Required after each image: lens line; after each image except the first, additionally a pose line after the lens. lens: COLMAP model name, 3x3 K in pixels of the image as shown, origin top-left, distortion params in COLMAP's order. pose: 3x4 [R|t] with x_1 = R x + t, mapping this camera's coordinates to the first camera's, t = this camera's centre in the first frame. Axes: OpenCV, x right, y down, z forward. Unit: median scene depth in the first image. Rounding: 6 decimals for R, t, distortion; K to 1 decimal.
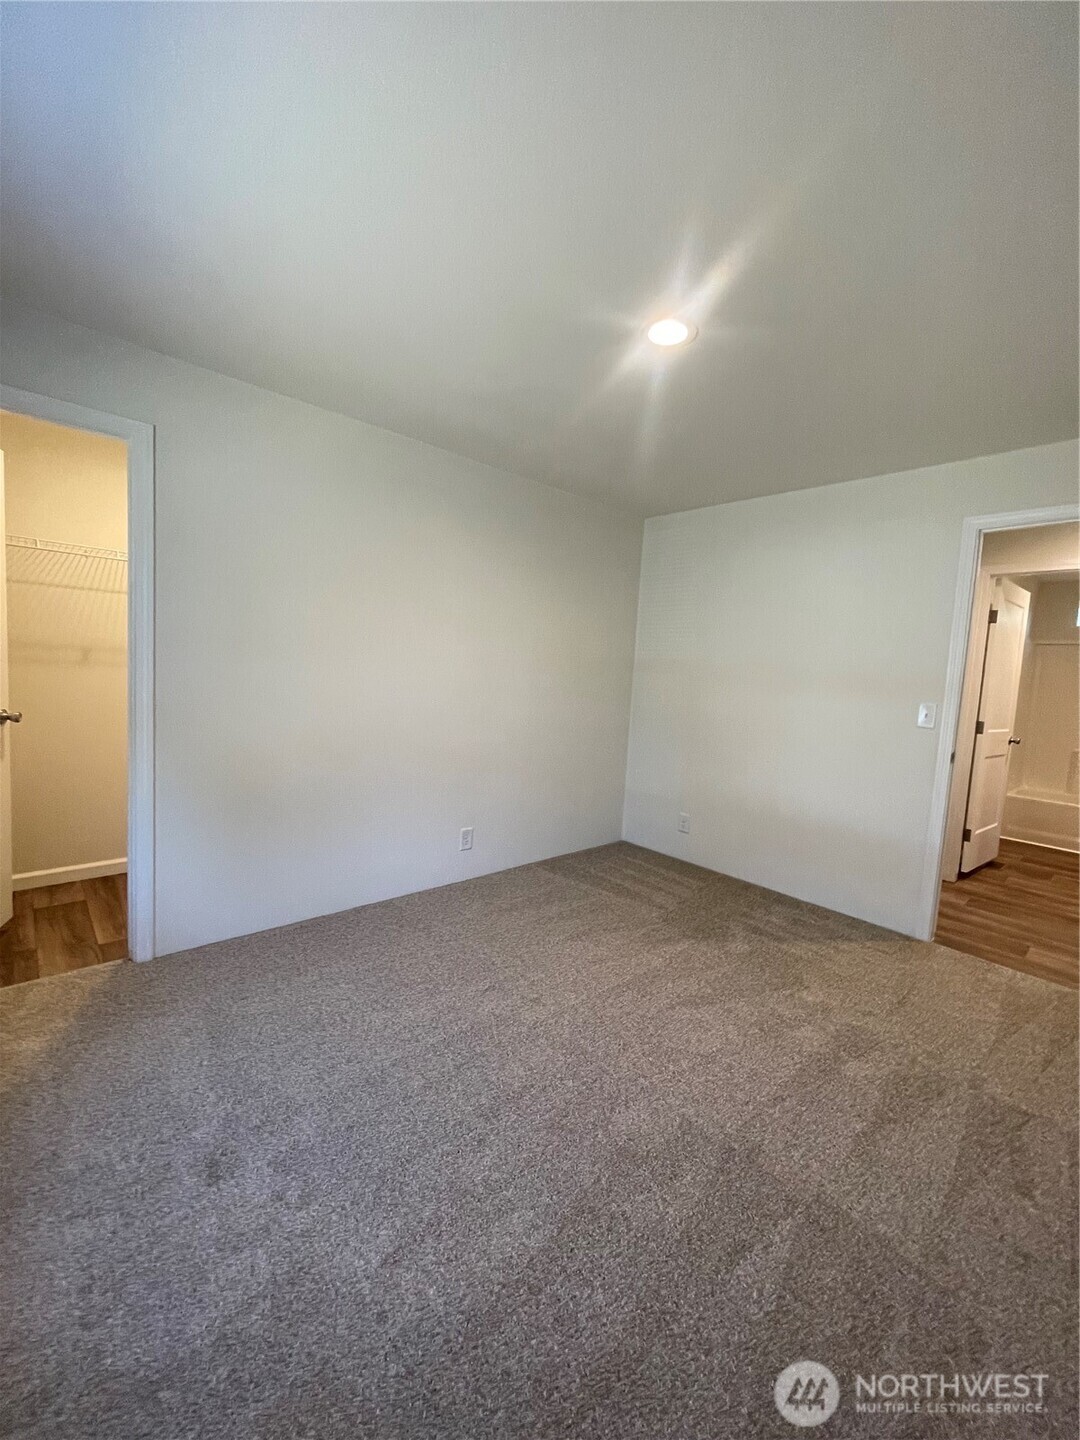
lens RADIAL K [[583.1, 0, 544.8], [0, 583.1, 712.6], [0, 0, 1]] dist [0.002701, 0.000461]
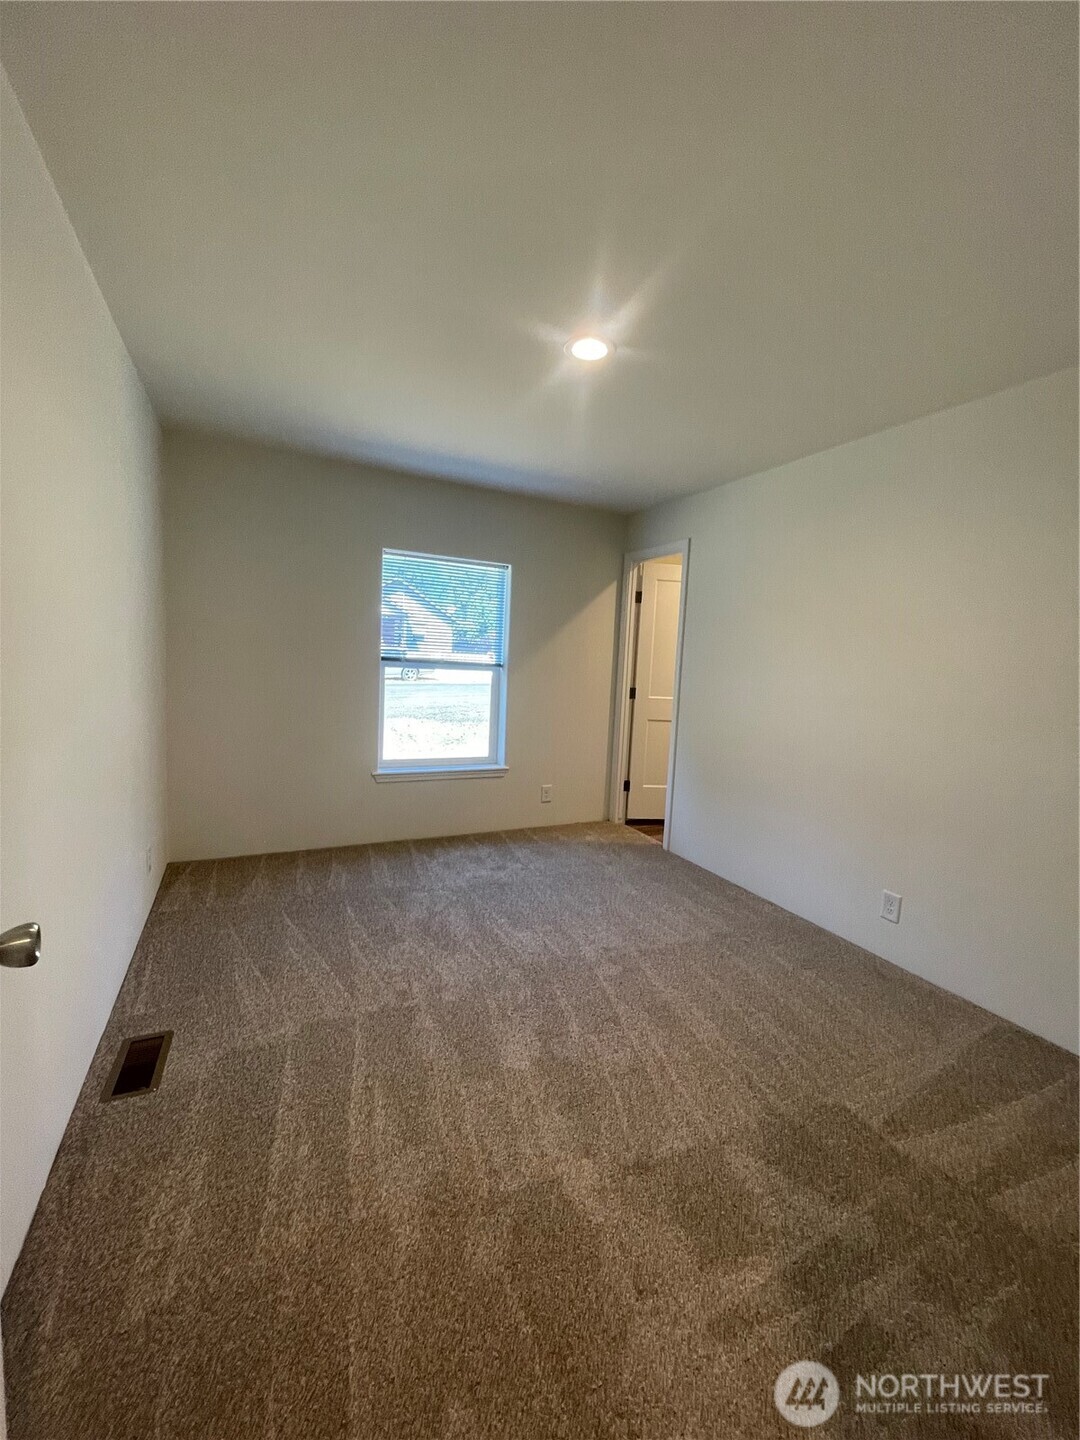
lens RADIAL K [[583.1, 0, 544.8], [0, 583.1, 712.6], [0, 0, 1]] dist [0.002701, 0.000461]
pose [[-0.275892, 0.005577, -0.961172, 0.894070], [-0.152651, 0.987038, 0.049543, -0.001889], [0.948990, 0.160392, -0.271464, 0.917427]]
